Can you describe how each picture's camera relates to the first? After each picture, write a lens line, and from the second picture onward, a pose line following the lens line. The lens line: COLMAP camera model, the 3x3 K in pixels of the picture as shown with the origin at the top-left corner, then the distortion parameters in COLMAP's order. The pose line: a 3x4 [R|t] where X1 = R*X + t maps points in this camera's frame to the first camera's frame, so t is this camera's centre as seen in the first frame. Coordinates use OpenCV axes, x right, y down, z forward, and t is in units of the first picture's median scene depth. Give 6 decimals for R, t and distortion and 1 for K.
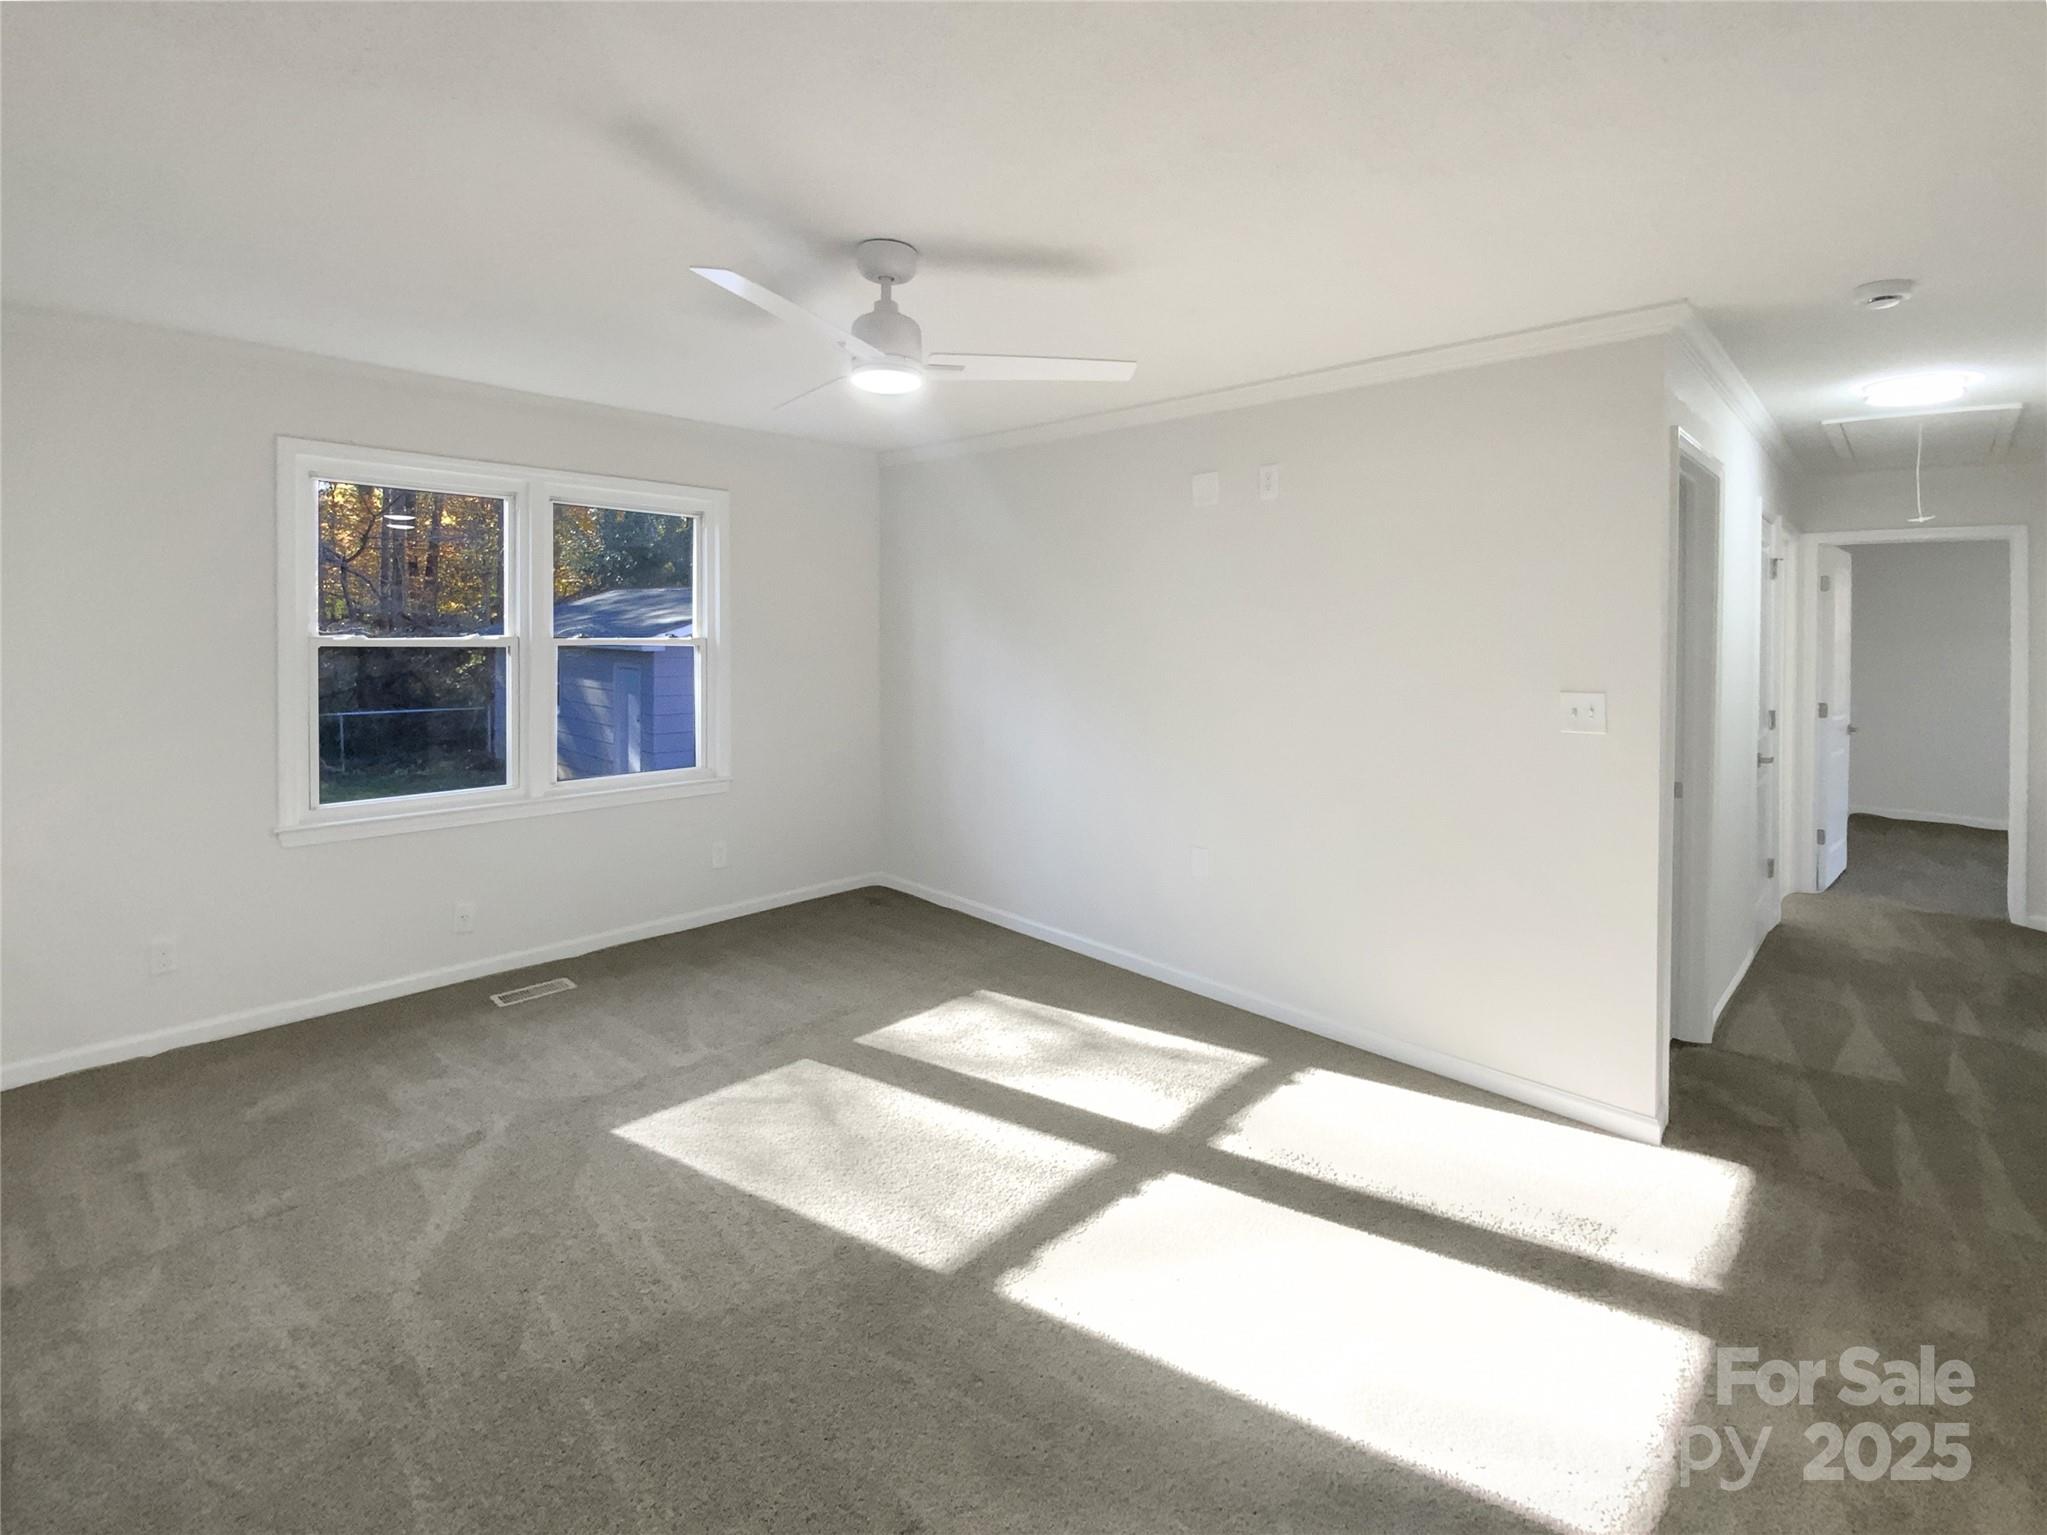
lens RADIAL K [[1183.3, 0, 1023.5], [0, 1183.3, 767.5], [0, 0, 1]] dist [-0.002299, -0.000306]
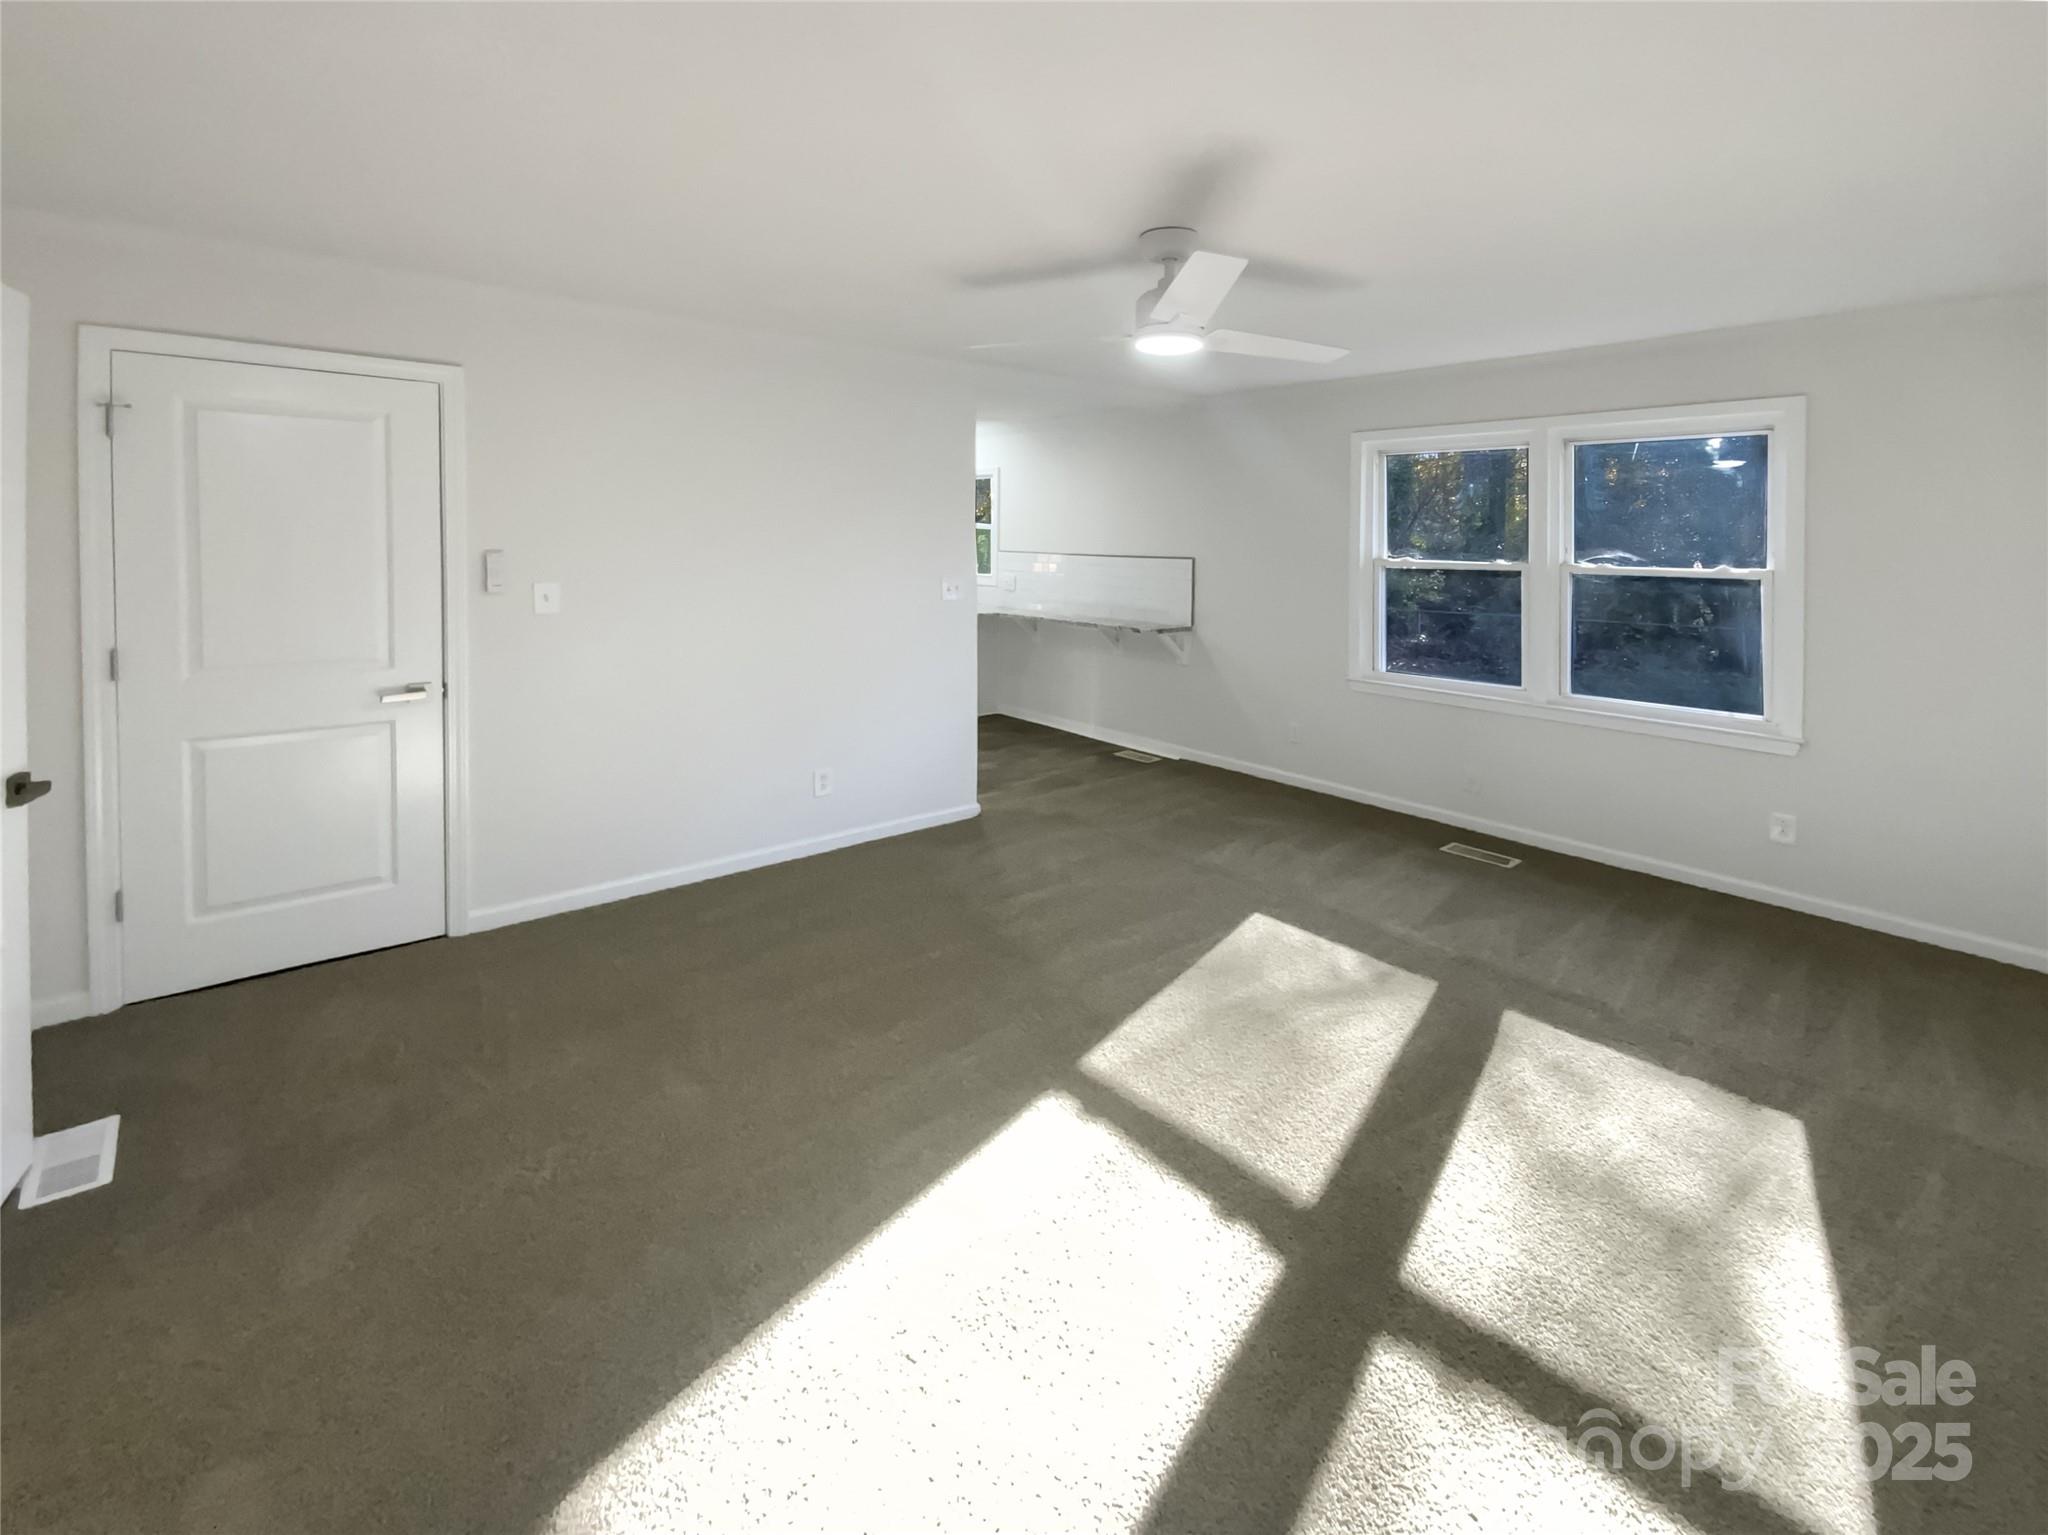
lens RADIAL K [[821.4, 0, 1026.4], [0, 821.4, 624.1], [0, 0, 1]] dist [-0.001103, -0.000079]
pose [[-0.170170, 0.079840, -0.982175, 0.481563], [-0.136648, 0.985171, 0.103759, -0.067228], [0.975894, 0.151869, -0.156737, 0.657952]]
